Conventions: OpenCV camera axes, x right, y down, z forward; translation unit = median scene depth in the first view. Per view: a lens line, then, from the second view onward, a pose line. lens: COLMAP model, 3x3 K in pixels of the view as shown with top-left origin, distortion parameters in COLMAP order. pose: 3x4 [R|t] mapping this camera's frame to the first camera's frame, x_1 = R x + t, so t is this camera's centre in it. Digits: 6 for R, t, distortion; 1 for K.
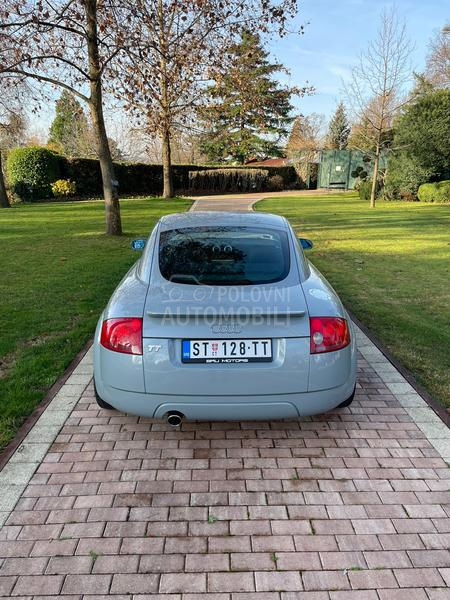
lens RADIAL K [[455.6, 0, 222.7], [0, 455.6, 290.7], [0, 0, 1]] dist [0.098694, -0.131519]
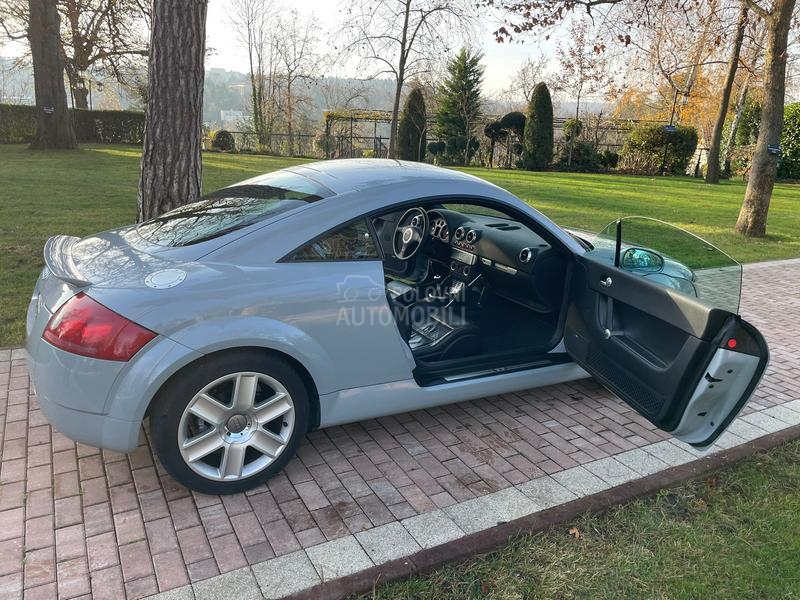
lens RADIAL K [[607.4, 0, 397.5], [0, 607.4, 286.2], [0, 0, 1]] dist [0.098694, -0.131519]
pose [[0.465462, 0.252360, -0.848327, 1.205124], [-0.268687, 0.953545, 0.136236, -0.203975], [0.843298, 0.164522, 0.511645, 0.961827]]
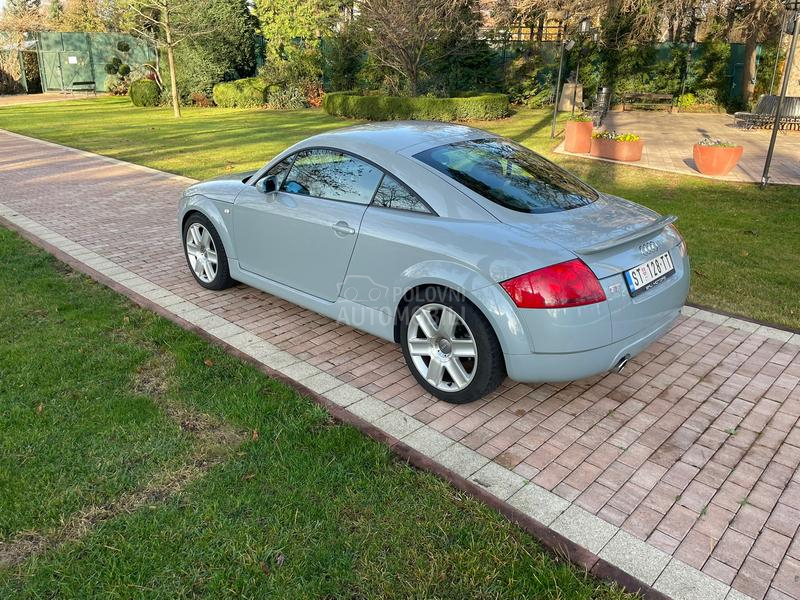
lens RADIAL K [[607.4, 0, 397.5], [0, 607.4, 286.2], [0, 0, 1]] dist [0.098694, -0.131519]
pose [[0.710963, -0.233993, 0.663158, -1.154095], [0.173467, 0.972232, 0.157078, -0.119637], [-0.681499, 0.003360, 0.731811, 0.450975]]
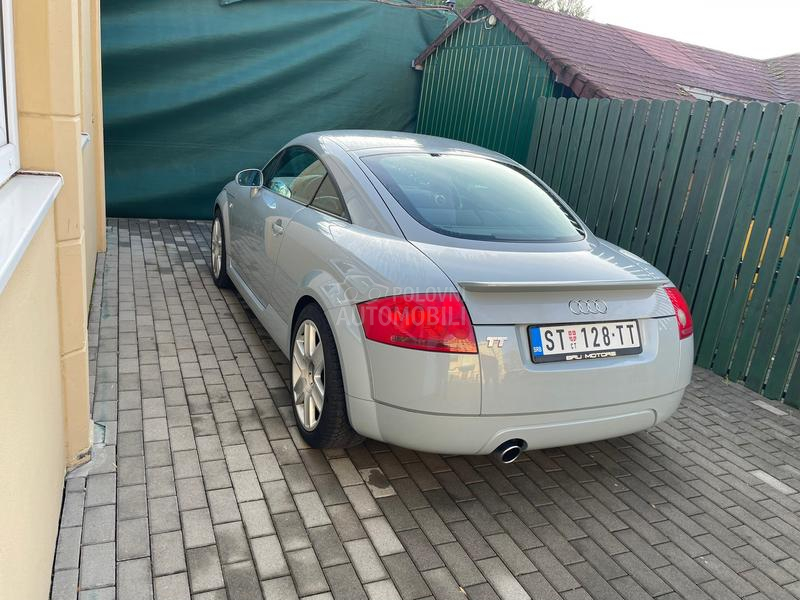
lens RADIAL K [[607.4, 0, 397.5], [0, 607.4, 286.2], [0, 0, 1]] dist [0.098694, -0.131519]
pose [[0.913678, -0.013248, 0.406222, -0.597816], [-0.000654, 0.999419, 0.034065, 0.022880], [-0.406437, -0.031391, 0.913139, 0.304959]]
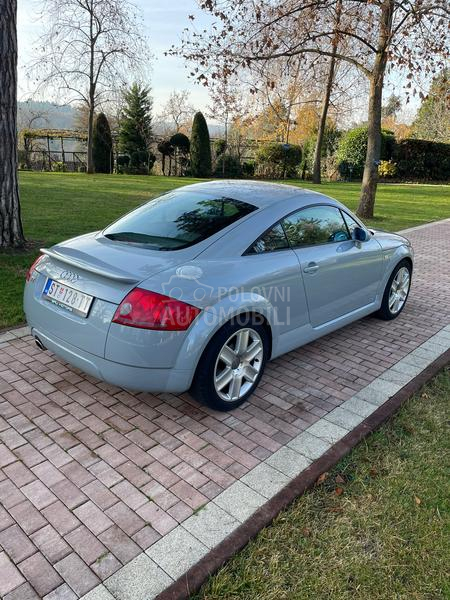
lens RADIAL K [[455.6, 0, 222.7], [0, 455.6, 290.7], [0, 0, 1]] dist [0.098694, -0.131519]
pose [[0.724567, 0.239068, -0.646413, 0.967306], [-0.217150, 0.969330, 0.115091, -0.086228], [0.654101, 0.056977, 0.754258, 0.423393]]
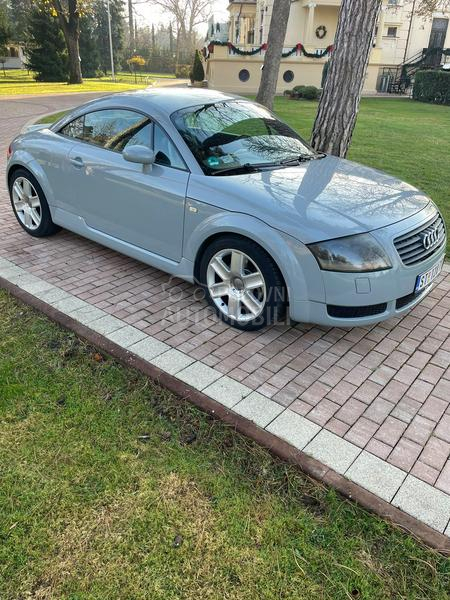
lens RADIAL K [[455.6, 0, 222.7], [0, 455.6, 290.7], [0, 0, 1]] dist [0.098694, -0.131519]
pose [[-0.657373, 0.309638, -0.687012, 1.085845], [-0.223281, 0.790708, 0.570023, -0.627598], [0.719727, 0.528114, -0.450654, 2.646374]]
